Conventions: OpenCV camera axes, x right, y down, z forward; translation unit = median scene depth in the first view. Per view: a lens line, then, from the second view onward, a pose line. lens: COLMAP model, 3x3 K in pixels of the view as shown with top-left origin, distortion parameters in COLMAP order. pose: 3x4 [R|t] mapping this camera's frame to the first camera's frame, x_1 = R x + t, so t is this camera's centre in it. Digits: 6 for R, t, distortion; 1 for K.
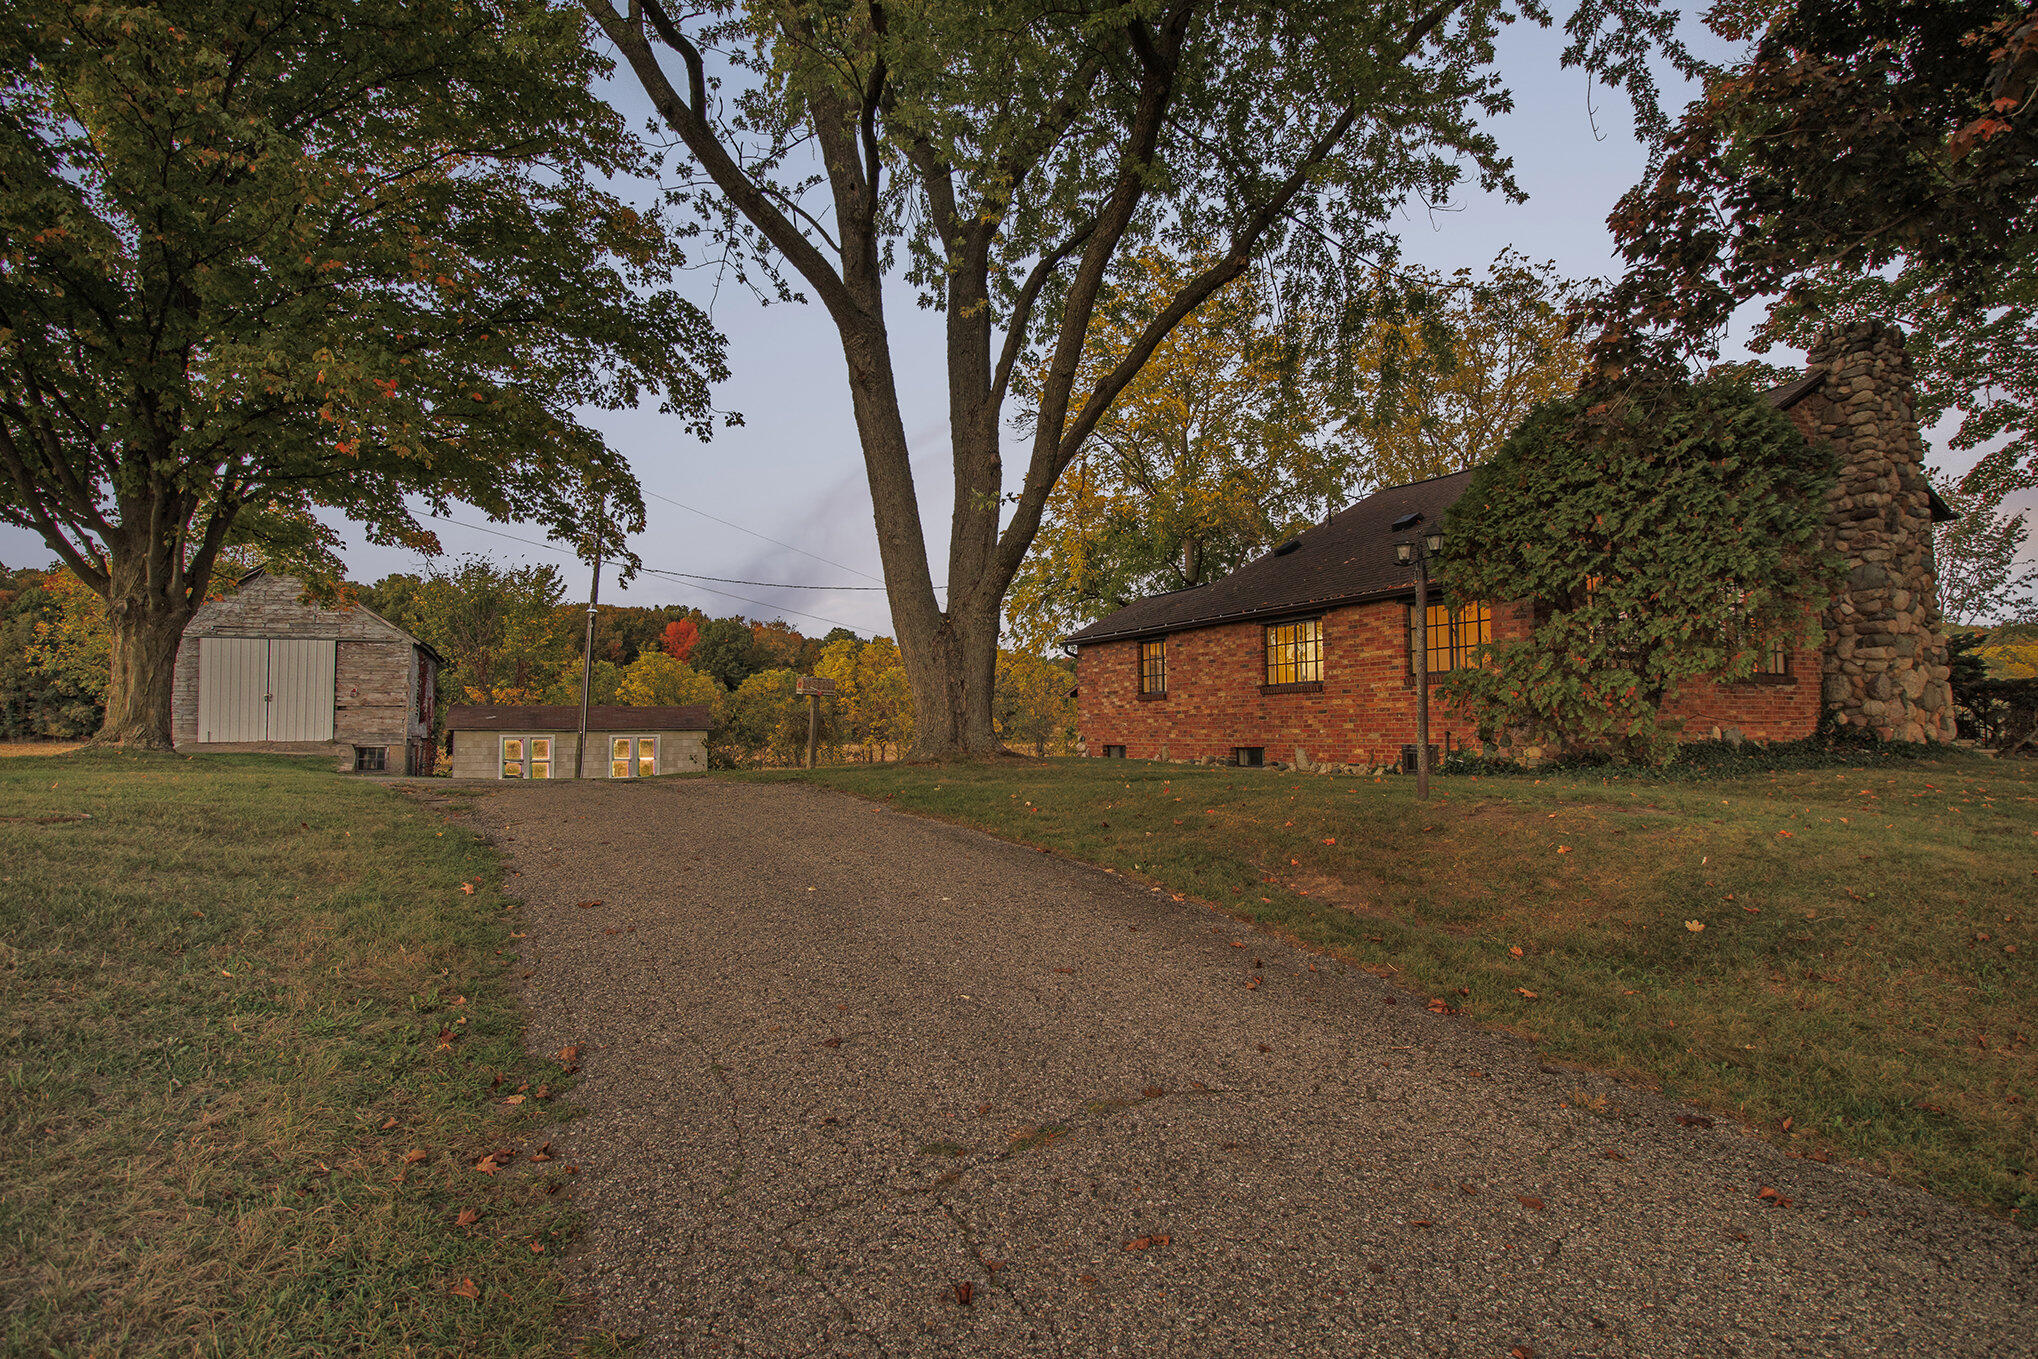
lens RADIAL K [[1126.7, 0, 1019.4], [0, 1126.7, 682.0], [0, 0, 1]] dist [-0.003463, -0.000024]
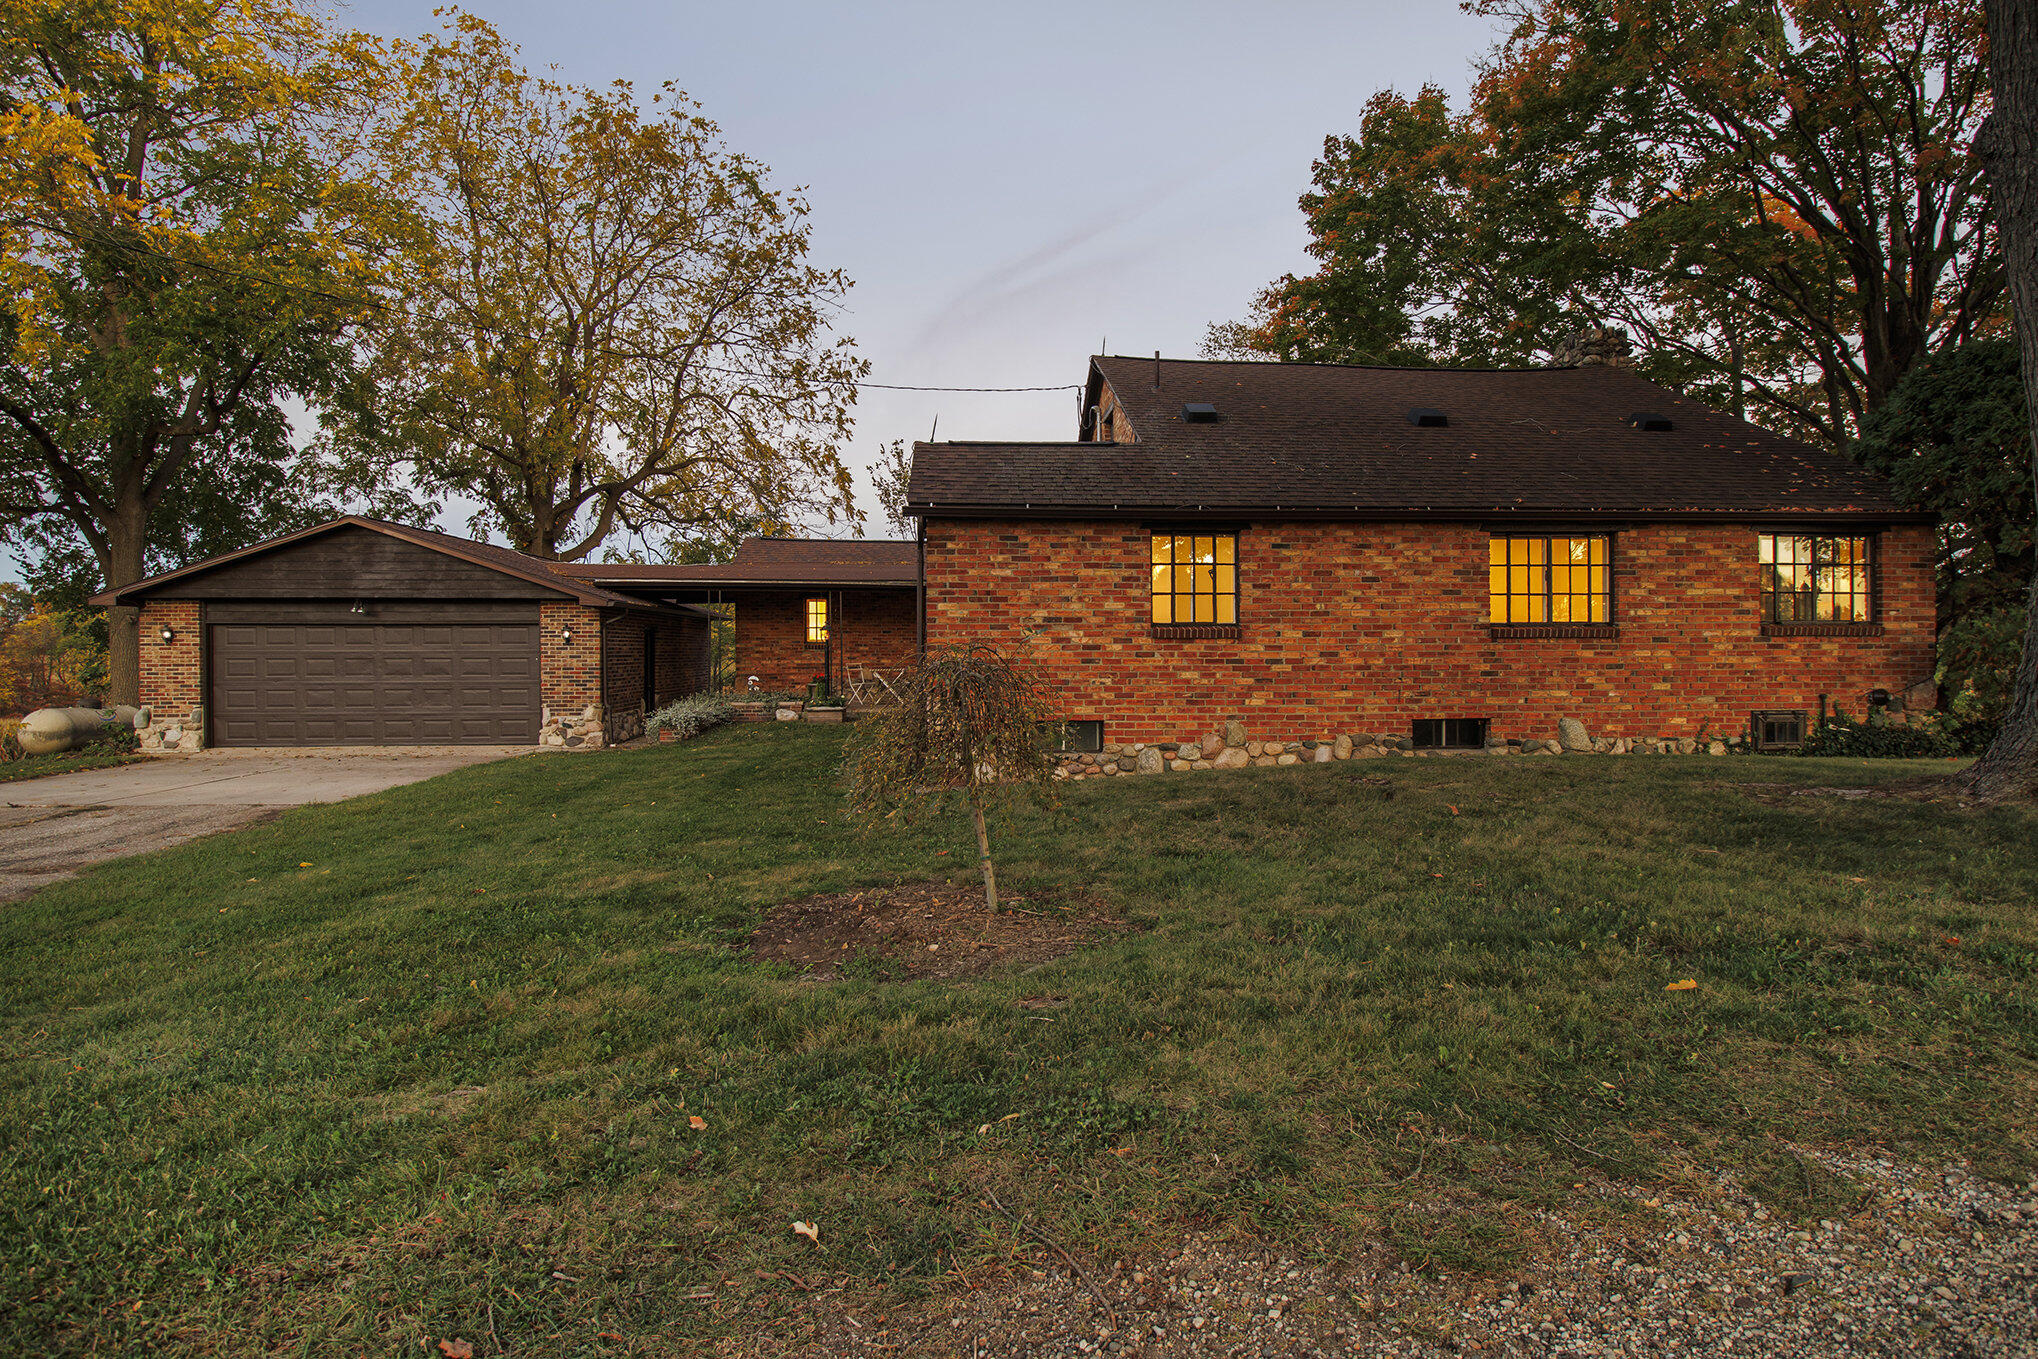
lens RADIAL K [[1126.7, 0, 1019.5], [0, 1126.7, 682.1], [0, 0, 1]] dist [-0.003463, -0.000024]
pose [[0.369617, 0.022983, 0.928900, -0.523663], [-0.038362, 0.999219, -0.009458, 0.056673], [-0.928392, -0.032138, 0.370210, 1.073335]]
